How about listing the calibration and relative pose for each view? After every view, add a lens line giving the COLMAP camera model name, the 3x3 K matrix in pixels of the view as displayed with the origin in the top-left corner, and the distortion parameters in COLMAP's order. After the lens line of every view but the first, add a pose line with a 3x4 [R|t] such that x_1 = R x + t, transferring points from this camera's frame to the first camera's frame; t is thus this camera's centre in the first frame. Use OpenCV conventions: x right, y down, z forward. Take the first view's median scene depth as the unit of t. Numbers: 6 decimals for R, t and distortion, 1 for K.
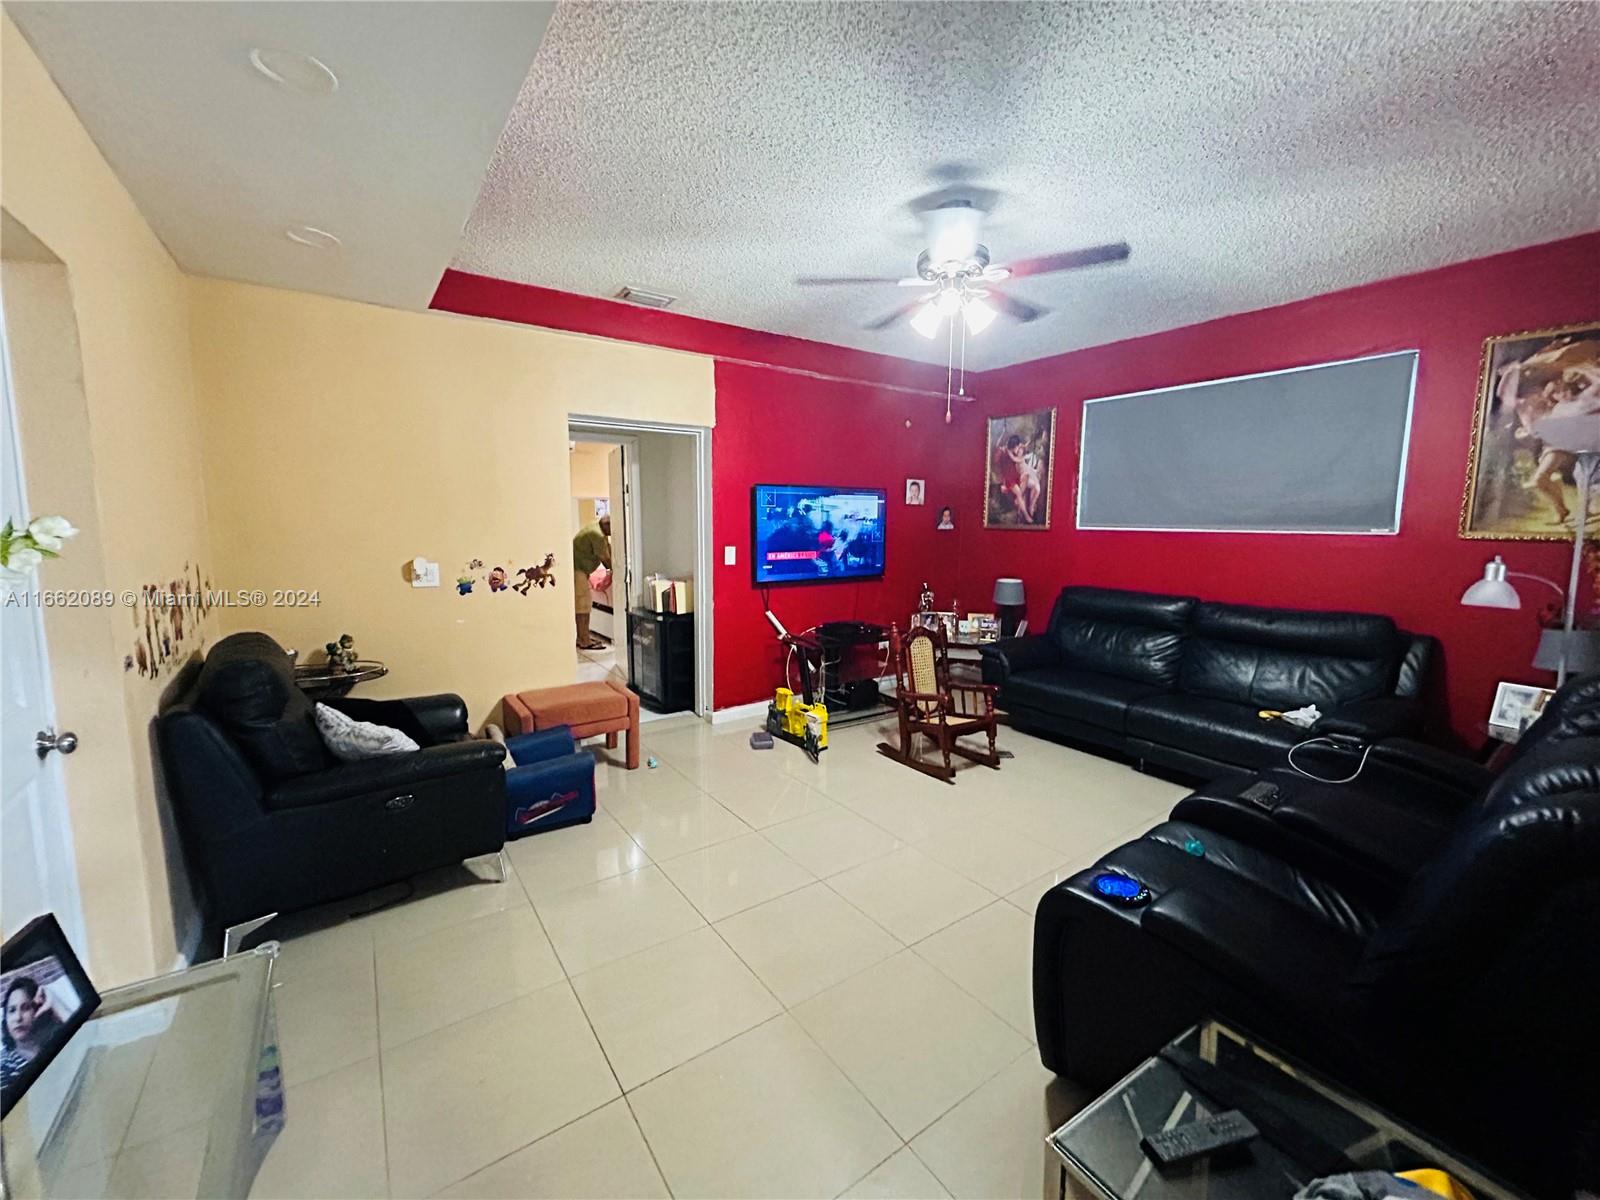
lens RADIAL K [[643.6, 0, 794.9], [0, 643.6, 597.9], [0, 0, 1]] dist [0.001733, 0.000180]
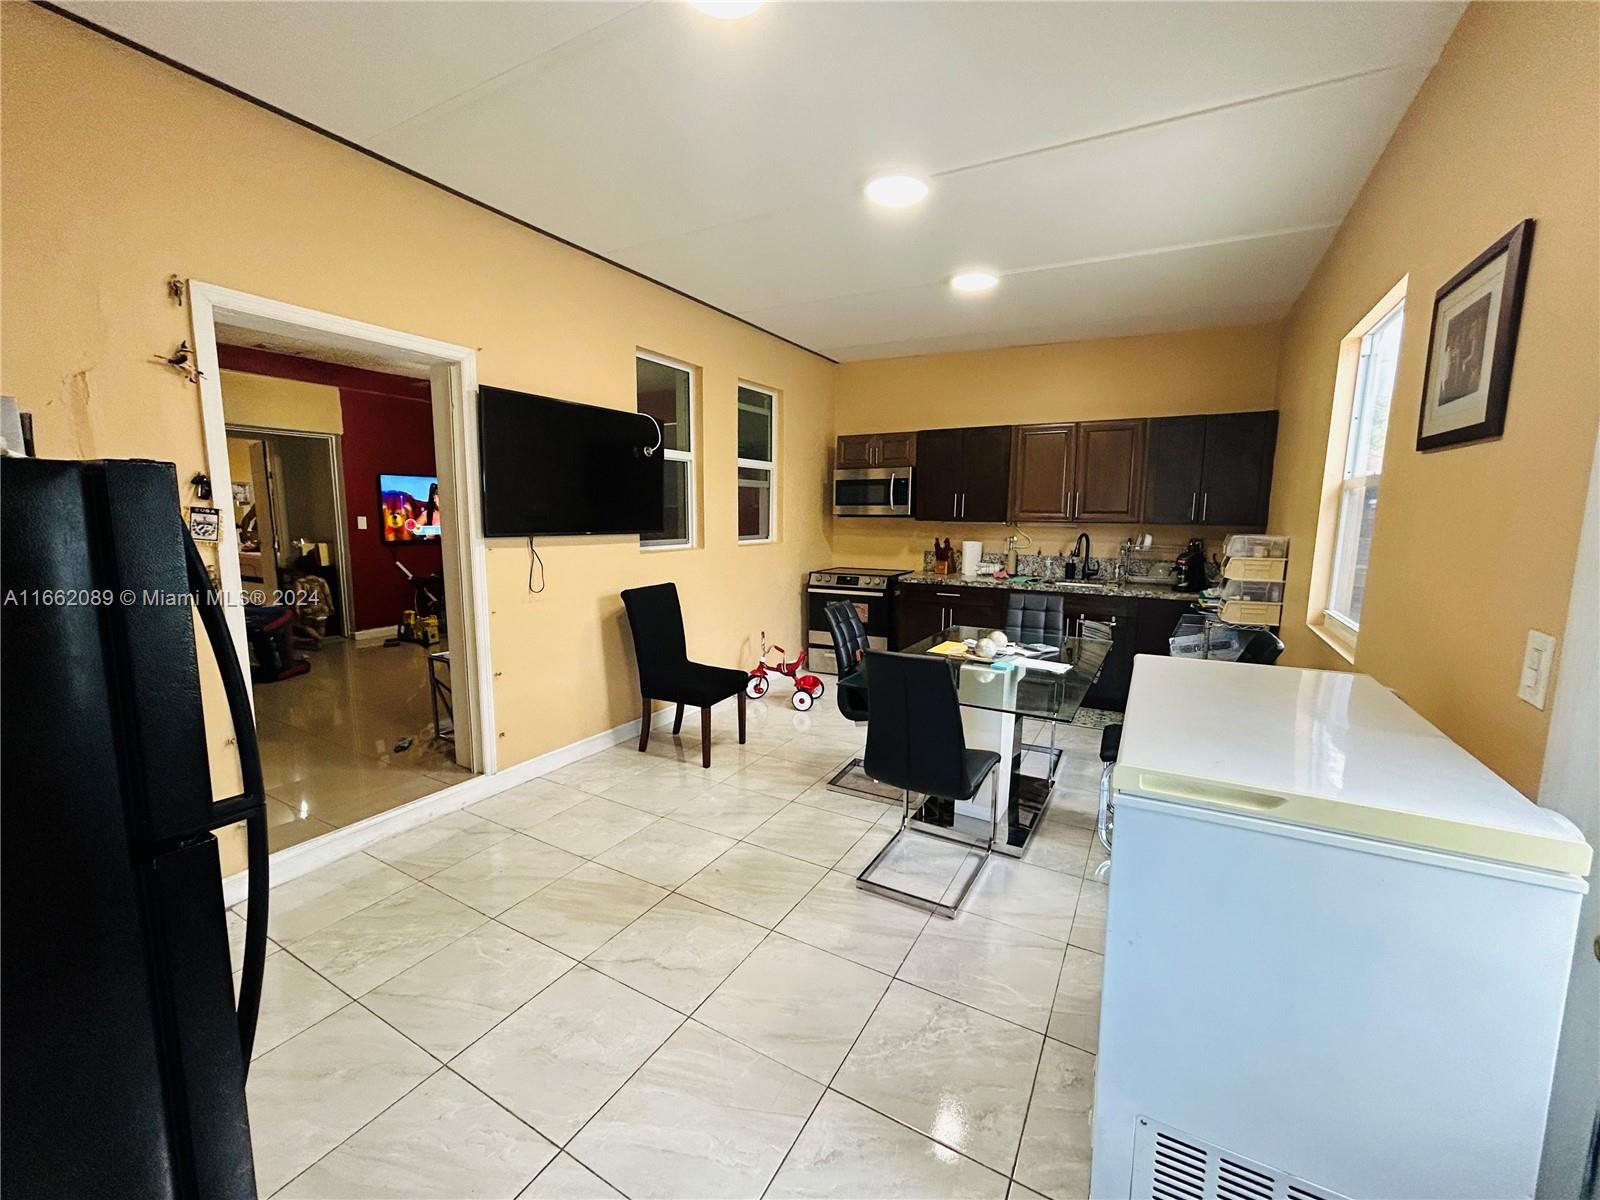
lens RADIAL K [[643.6, 0, 807.1], [0, 643.6, 594.2], [0, 0, 1]] dist [0.001733, 0.000180]
pose [[0.905090, -0.051295, 0.422115, 0.189047], [0.045577, 0.998681, 0.023633, 0.107405], [-0.422770, -0.002151, 0.906234, -0.757226]]
